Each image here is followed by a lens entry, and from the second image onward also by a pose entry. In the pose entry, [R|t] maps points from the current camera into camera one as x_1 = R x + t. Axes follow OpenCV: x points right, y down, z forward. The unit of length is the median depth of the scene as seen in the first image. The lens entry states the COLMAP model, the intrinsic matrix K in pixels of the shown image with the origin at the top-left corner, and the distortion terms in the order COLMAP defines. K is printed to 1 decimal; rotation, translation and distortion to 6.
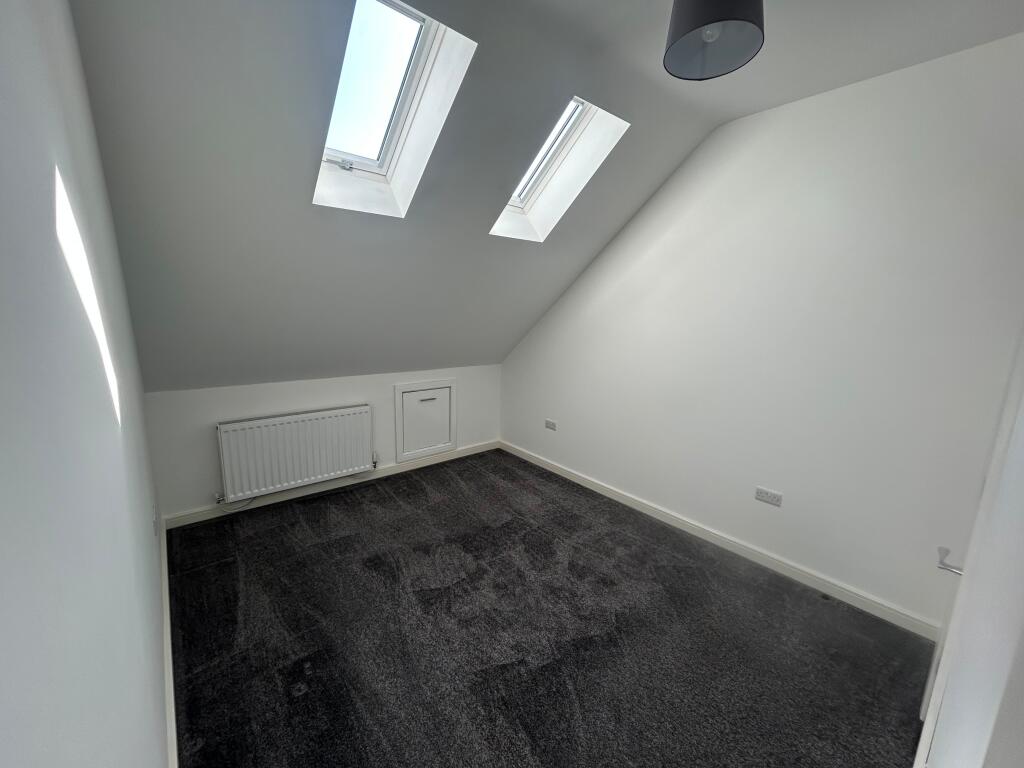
lens RADIAL K [[414.4, 0, 511.2], [0, 414.4, 382.6], [0, 0, 1]] dist [0.001899, 0.000853]
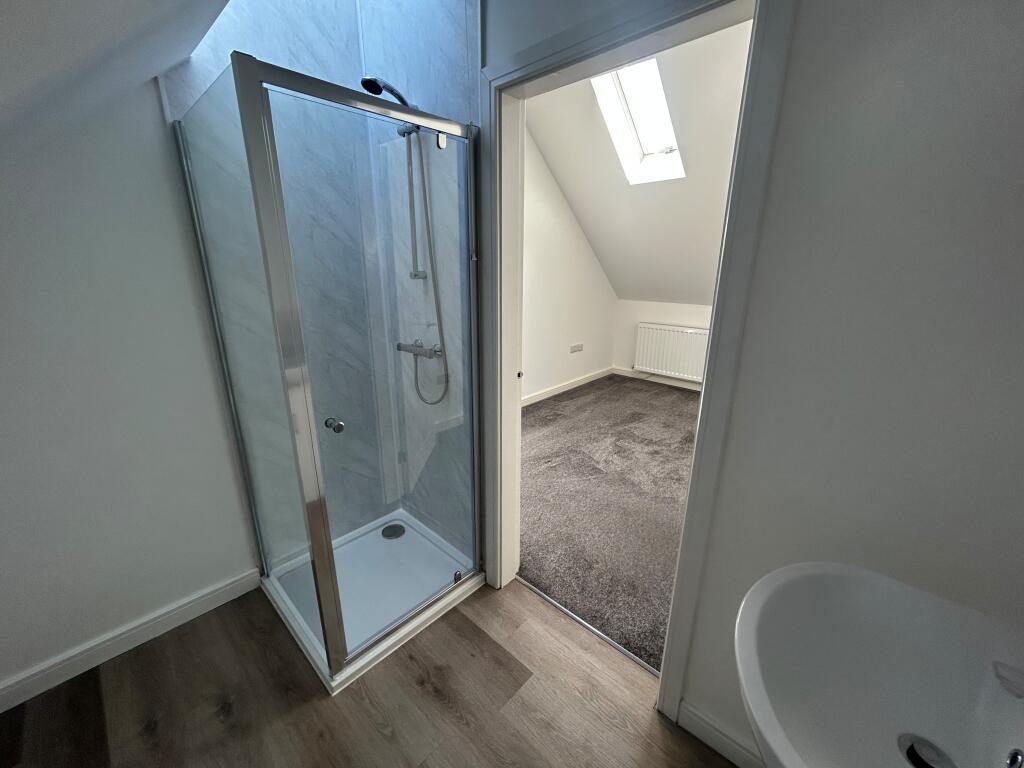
lens RADIAL K [[414.4, 0, 510.2], [0, 414.4, 387.0], [0, 0, 1]] dist [0.001899, 0.000853]
pose [[0.107809, 0.255312, -0.960829, 1.018041], [-0.179110, 0.955636, 0.233835, 0.052289], [0.977904, 0.146884, 0.148755, 0.264470]]
